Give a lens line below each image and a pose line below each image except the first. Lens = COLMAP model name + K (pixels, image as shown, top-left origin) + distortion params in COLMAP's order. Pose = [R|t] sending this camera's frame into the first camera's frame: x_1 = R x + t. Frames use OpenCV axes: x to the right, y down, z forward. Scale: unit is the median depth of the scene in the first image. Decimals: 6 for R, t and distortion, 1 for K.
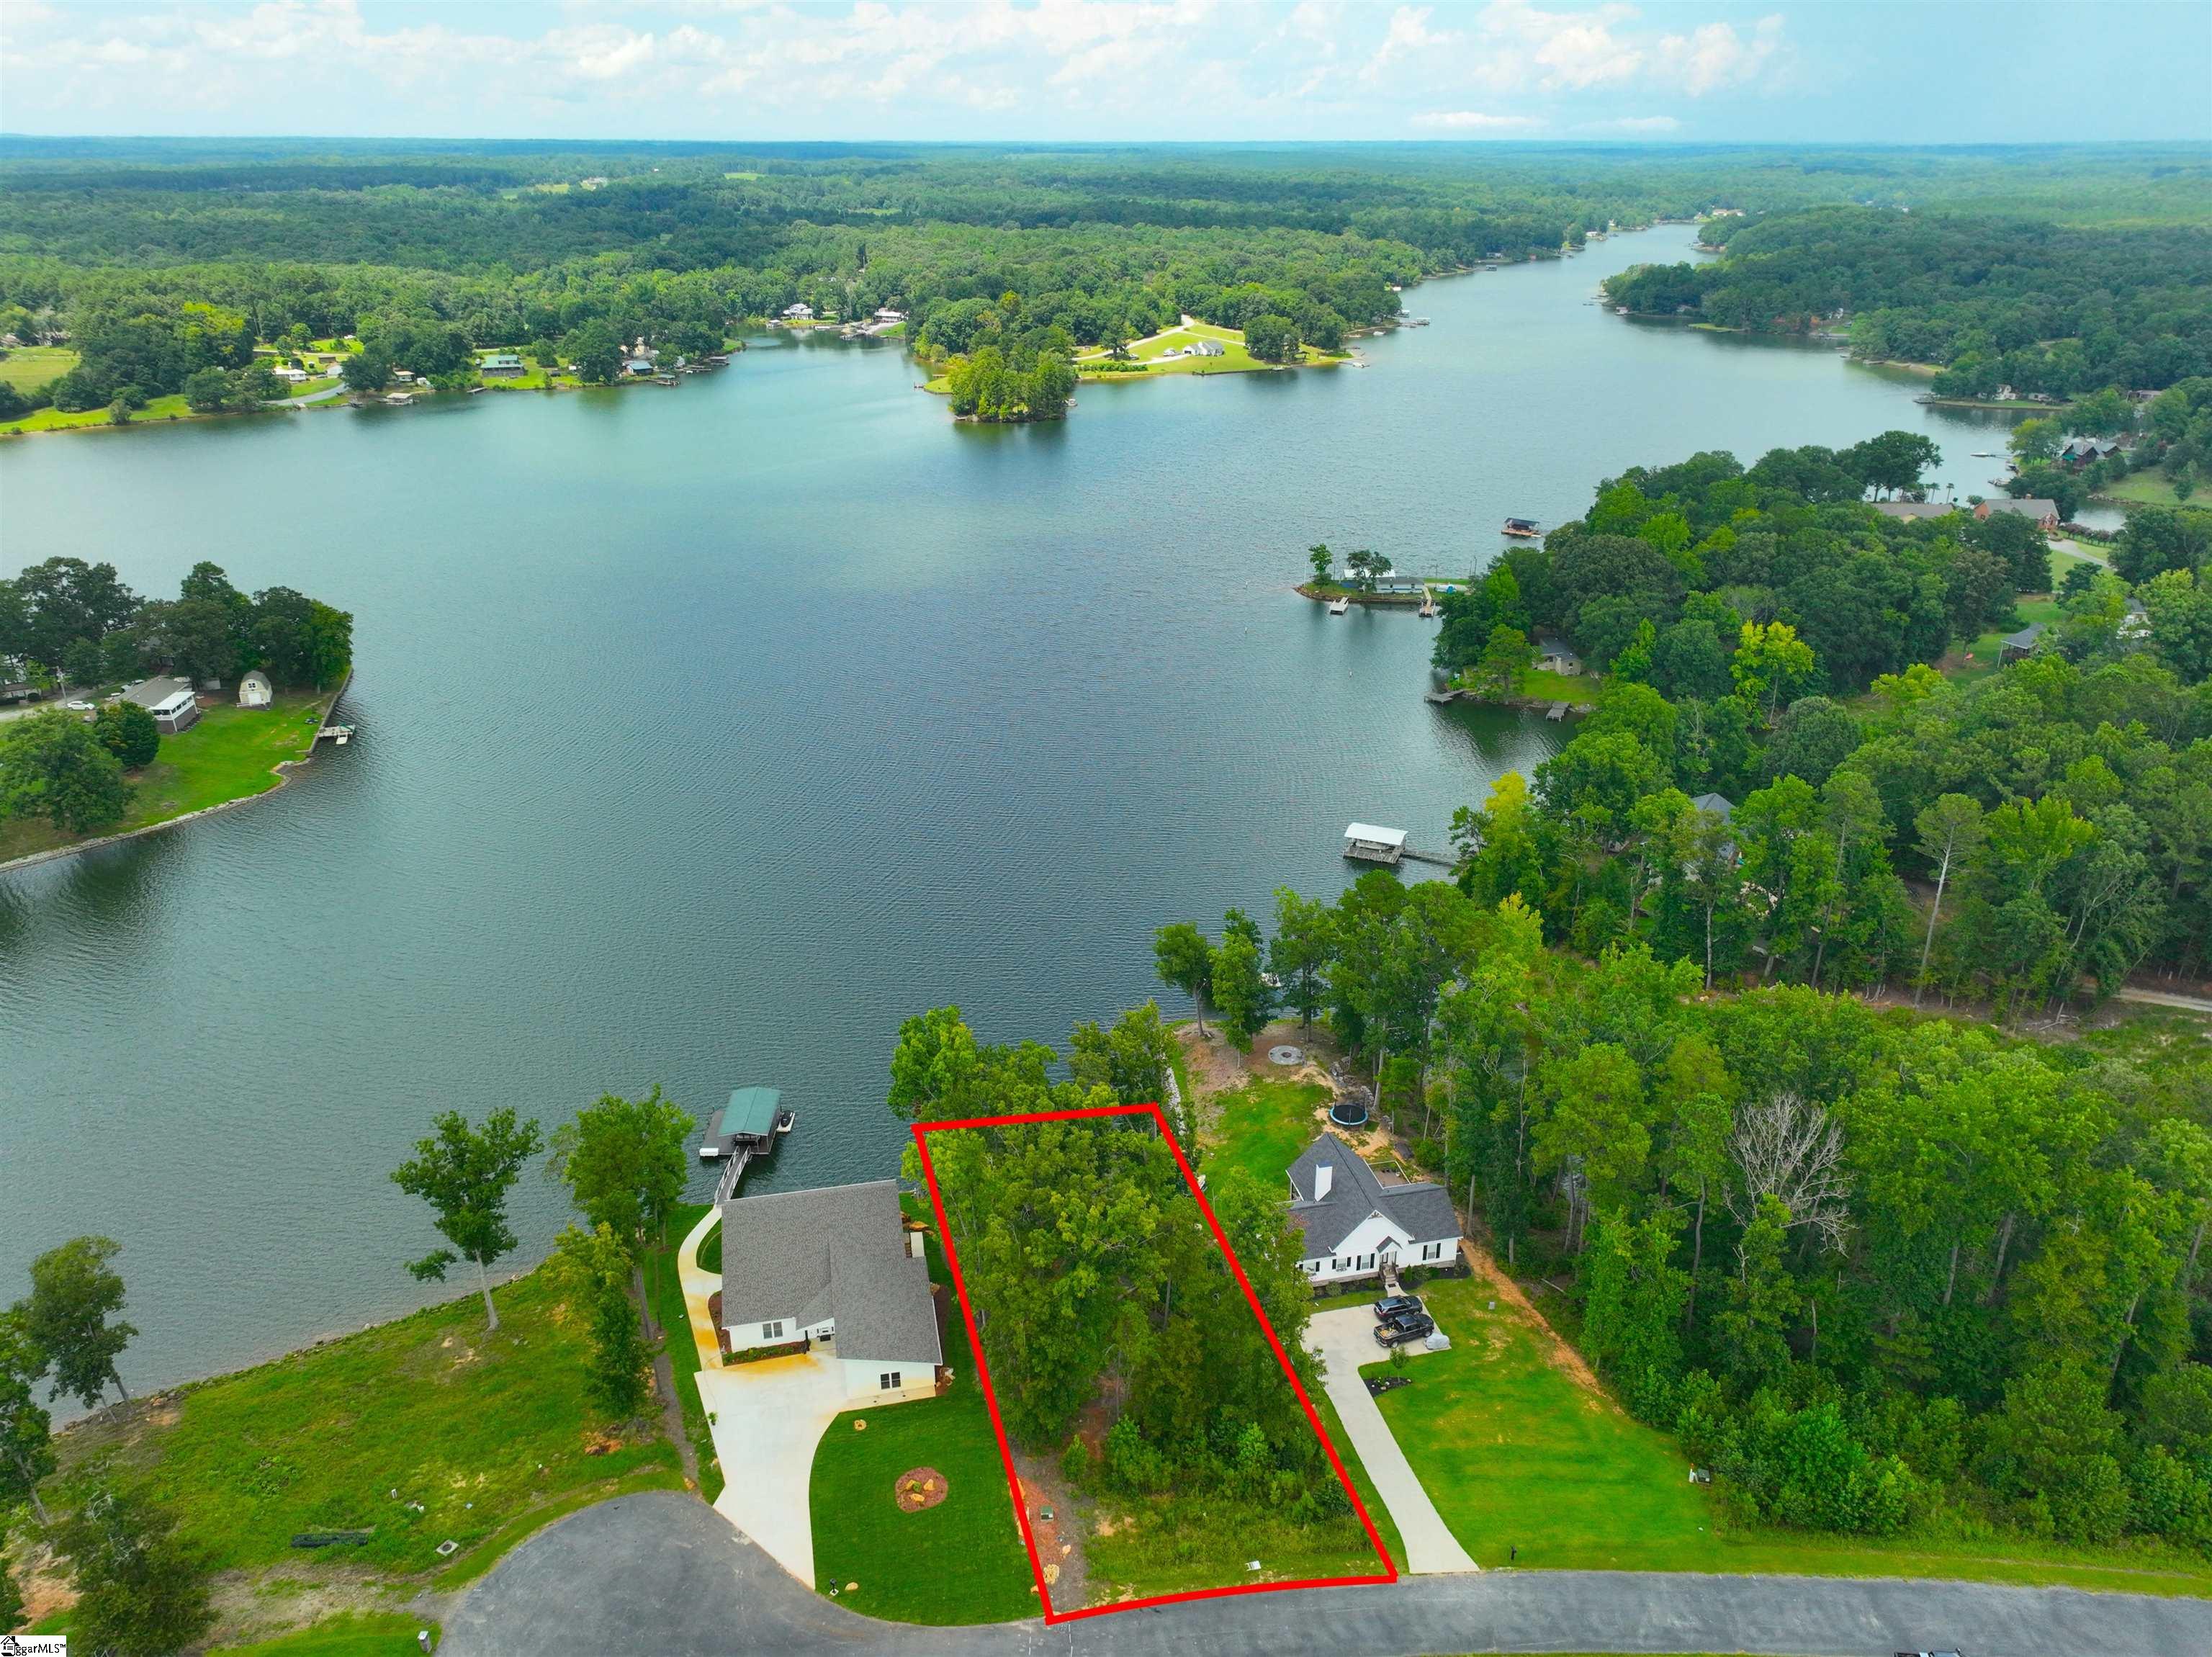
lens RADIAL K [[1593.7, 0, 1124.7], [0, 1593.7, 842.7], [0, 0, 1]] dist [-0.003201, 0.021950]
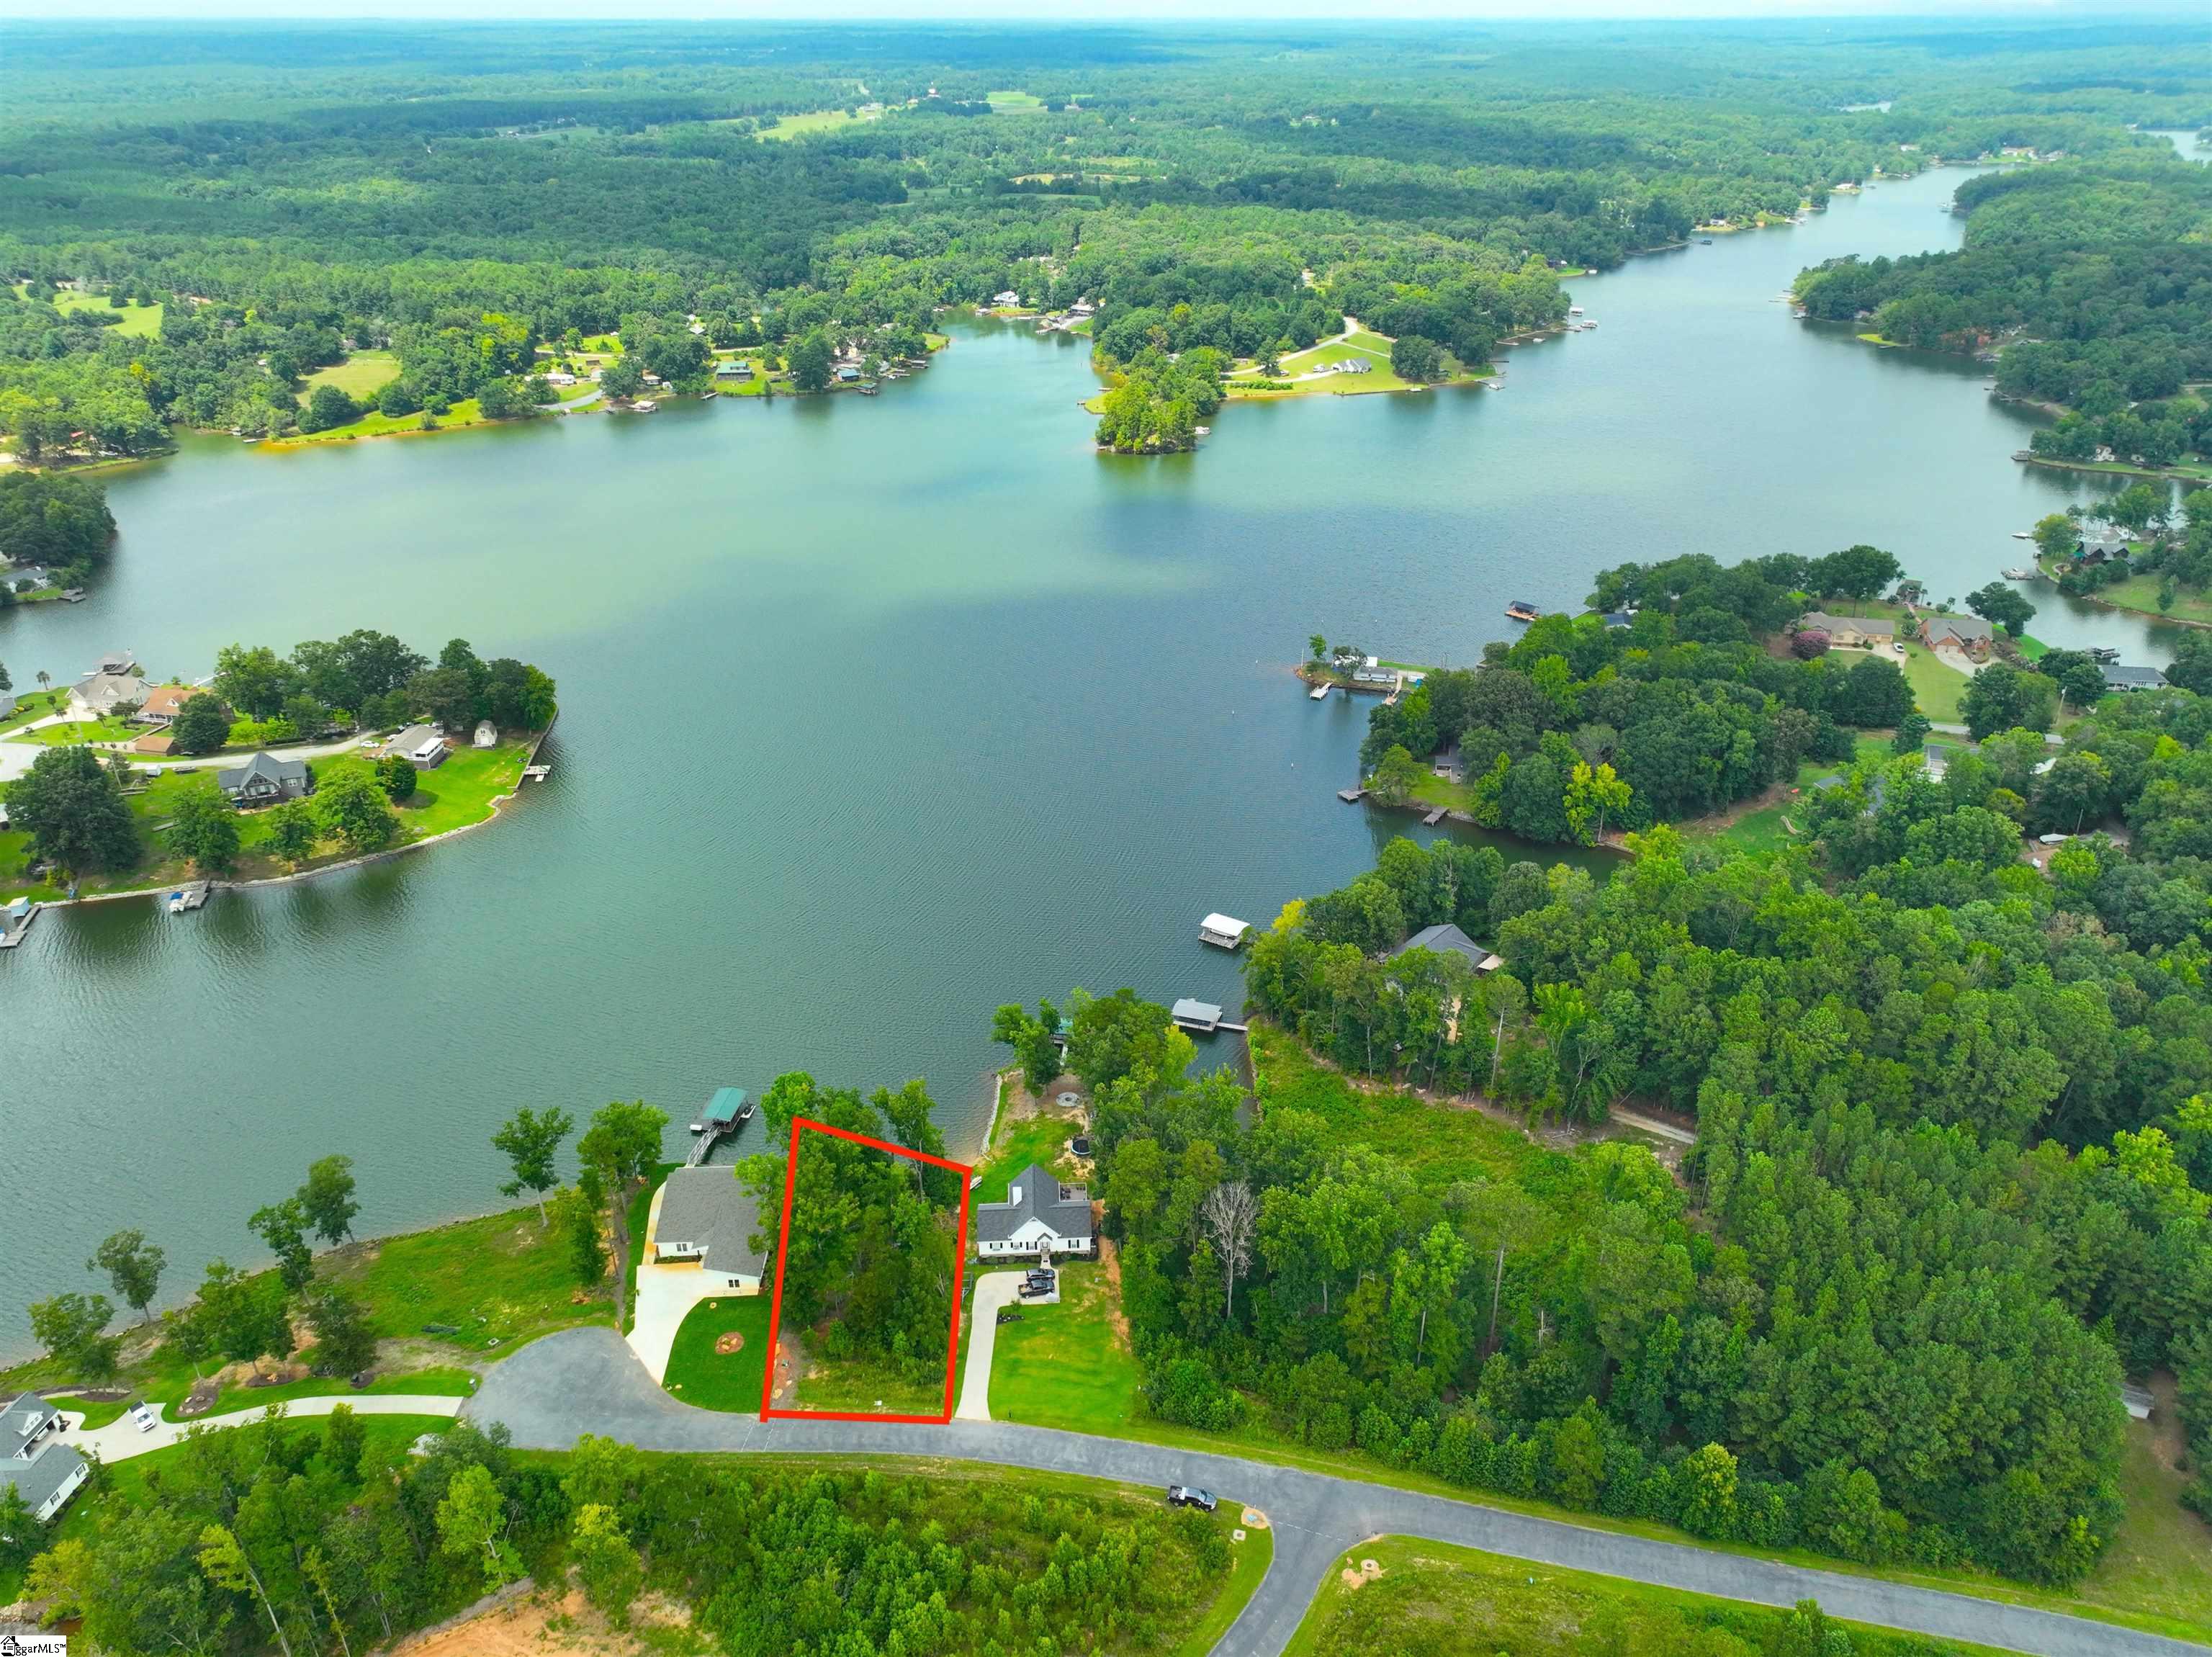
lens RADIAL K [[1593.7, 0, 1124.7], [0, 1593.7, 842.7], [0, 0, 1]] dist [-0.003201, 0.021950]
pose [[0.985463, 0.076476, -0.151702, 0.470718], [-0.066408, 0.995308, 0.070367, -0.284481], [0.156372, -0.059269, 0.985918, -0.614995]]
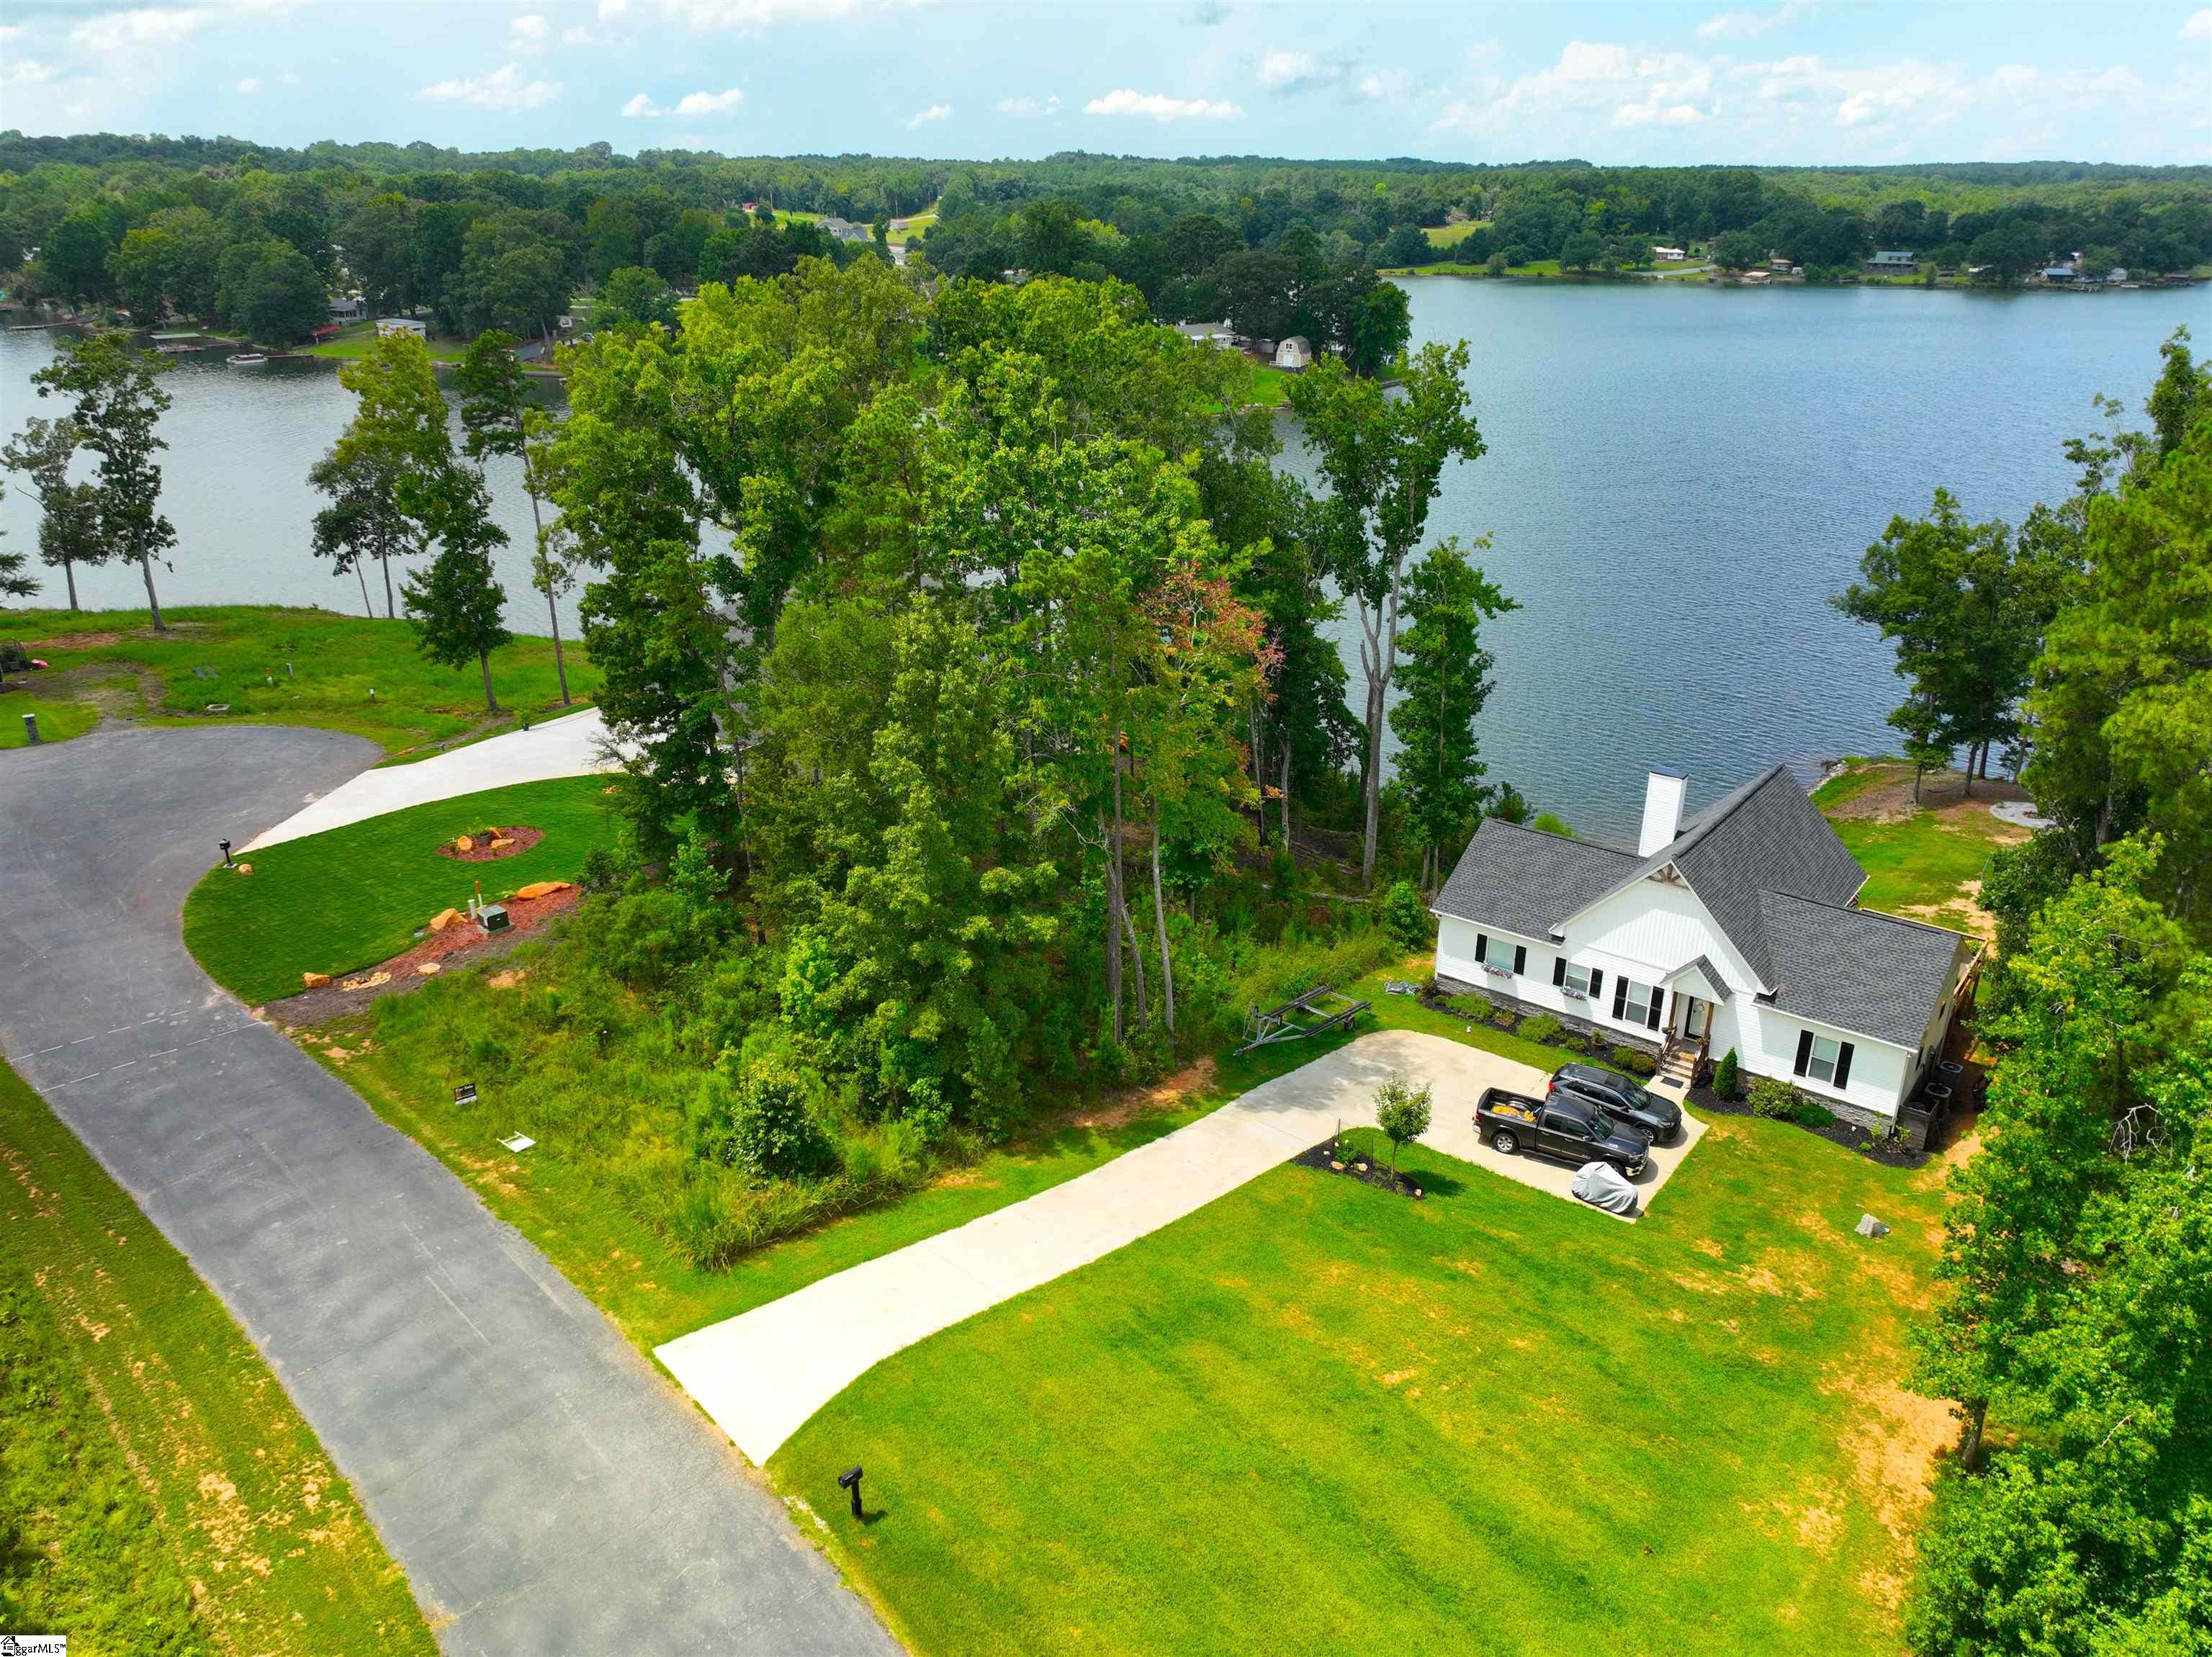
lens RADIAL K [[1593.7, 0, 1124.7], [0, 1593.7, 842.7], [0, 0, 1]] dist [-0.003201, 0.021950]
pose [[0.637774, 0.302054, -0.708525, 0.339150], [-0.320609, 0.940523, 0.112364, 0.222518], [0.700324, 0.155496, 0.696683, 0.629099]]
